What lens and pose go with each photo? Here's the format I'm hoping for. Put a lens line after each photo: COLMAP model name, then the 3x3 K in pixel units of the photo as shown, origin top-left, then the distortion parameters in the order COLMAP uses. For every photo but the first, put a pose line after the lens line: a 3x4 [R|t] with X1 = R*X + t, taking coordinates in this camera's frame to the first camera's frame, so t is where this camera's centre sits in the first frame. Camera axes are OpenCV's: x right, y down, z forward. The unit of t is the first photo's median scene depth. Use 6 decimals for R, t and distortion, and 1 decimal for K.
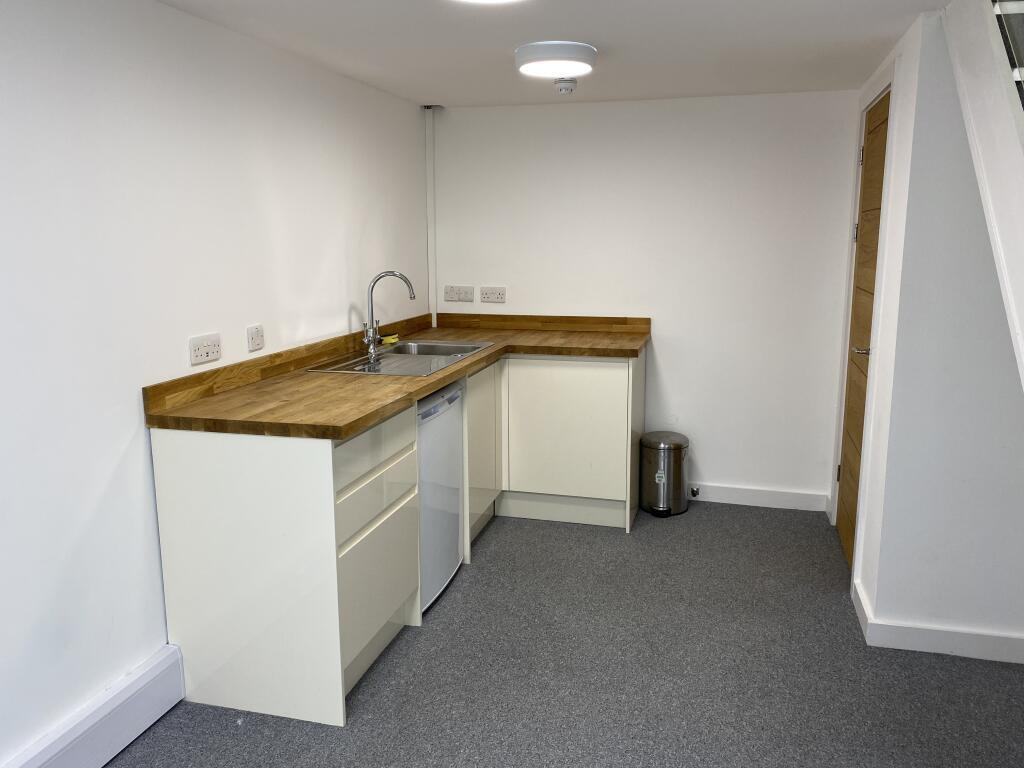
lens RADIAL K [[759.7, 0, 520.1], [0, 759.7, 389.2], [0, 0, 1]] dist [0.026875, -0.030912]
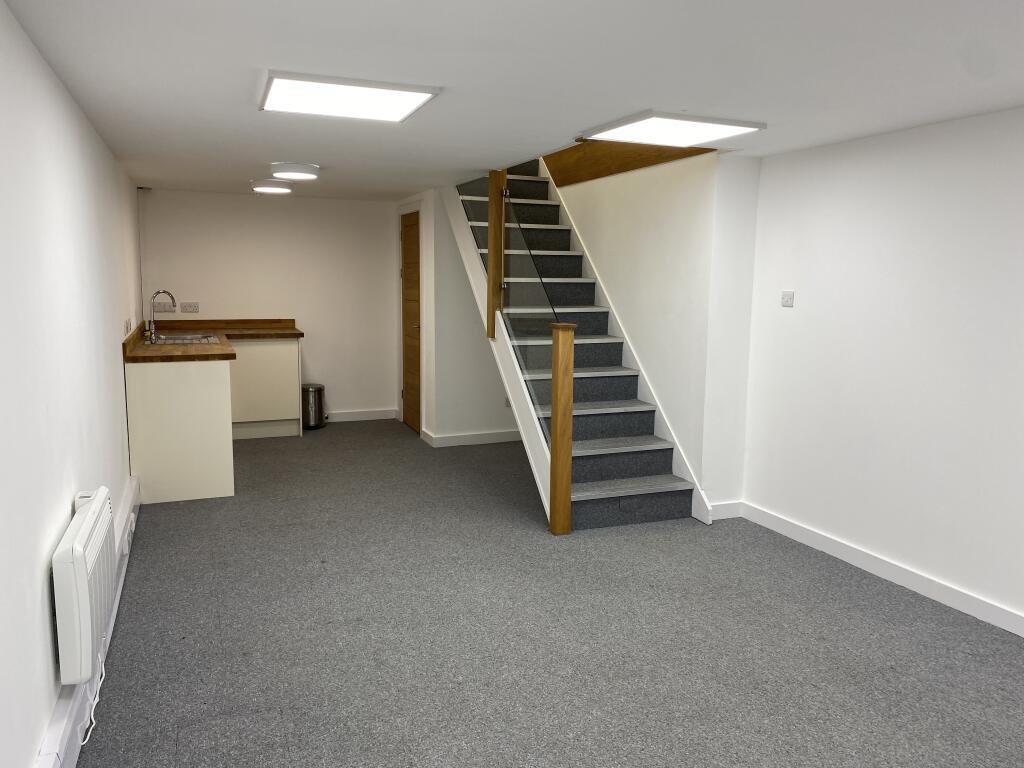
lens RADIAL K [[759.7, 0, 512.8], [0, 759.7, 380.2], [0, 0, 1]] dist [0.026875, -0.030912]
pose [[0.794655, -0.068807, 0.603149, -0.511594], [0.102593, 0.994486, -0.021718, 0.140345], [-0.598330, 0.079137, 0.797332, -0.703530]]
